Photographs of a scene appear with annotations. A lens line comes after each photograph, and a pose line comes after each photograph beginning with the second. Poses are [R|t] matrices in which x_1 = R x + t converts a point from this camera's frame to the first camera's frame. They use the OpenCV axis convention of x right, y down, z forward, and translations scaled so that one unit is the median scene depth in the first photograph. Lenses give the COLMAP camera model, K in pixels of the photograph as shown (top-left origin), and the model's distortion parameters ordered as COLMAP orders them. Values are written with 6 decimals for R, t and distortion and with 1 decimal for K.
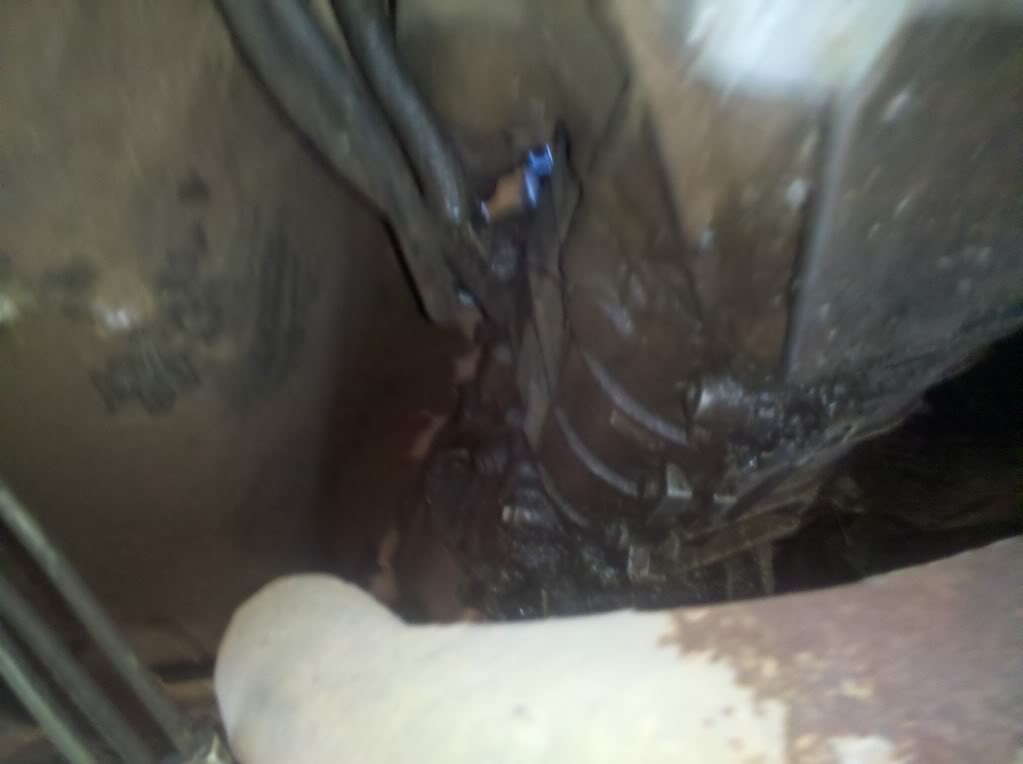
lens RADIAL K [[965.4, 0, 512.1], [0, 965.4, 416.4], [0, 0, 1]] dist [0.017899, -0.005623]
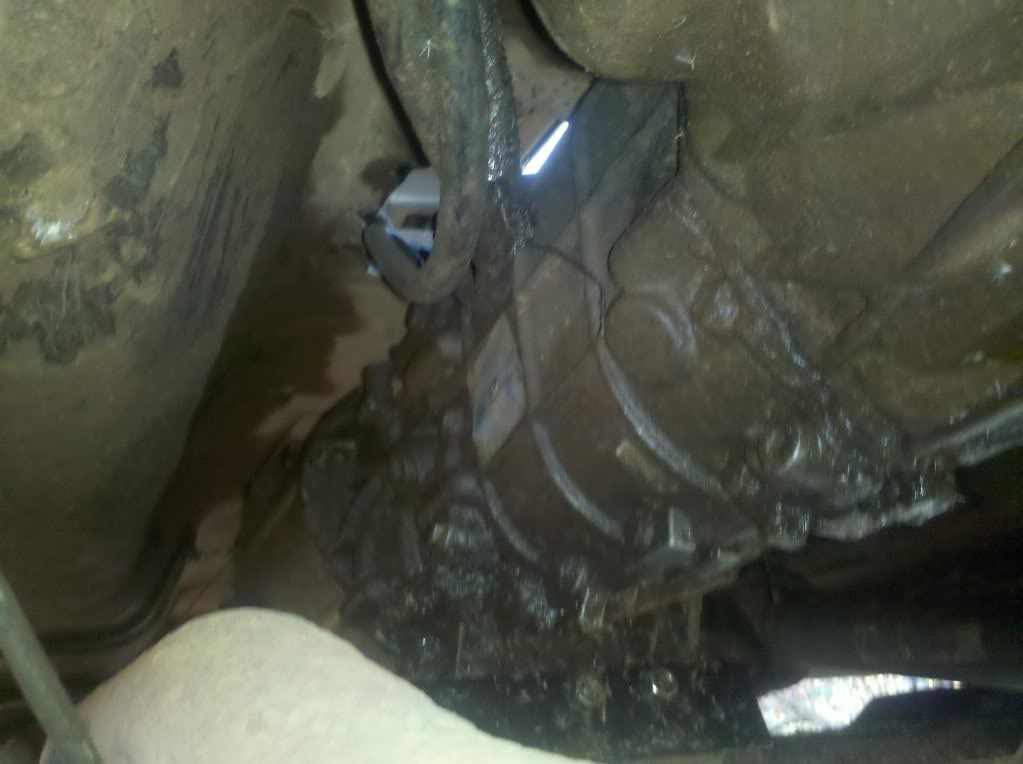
lens RADIAL K [[965.4, 0, 512.1], [0, 965.4, 416.4], [0, 0, 1]] dist [0.017899, -0.005623]
pose [[0.967781, 0.137753, 0.210768, -0.159524], [-0.139891, 0.990155, -0.004807, -0.007637], [-0.209356, -0.024832, 0.977524, 0.180948]]
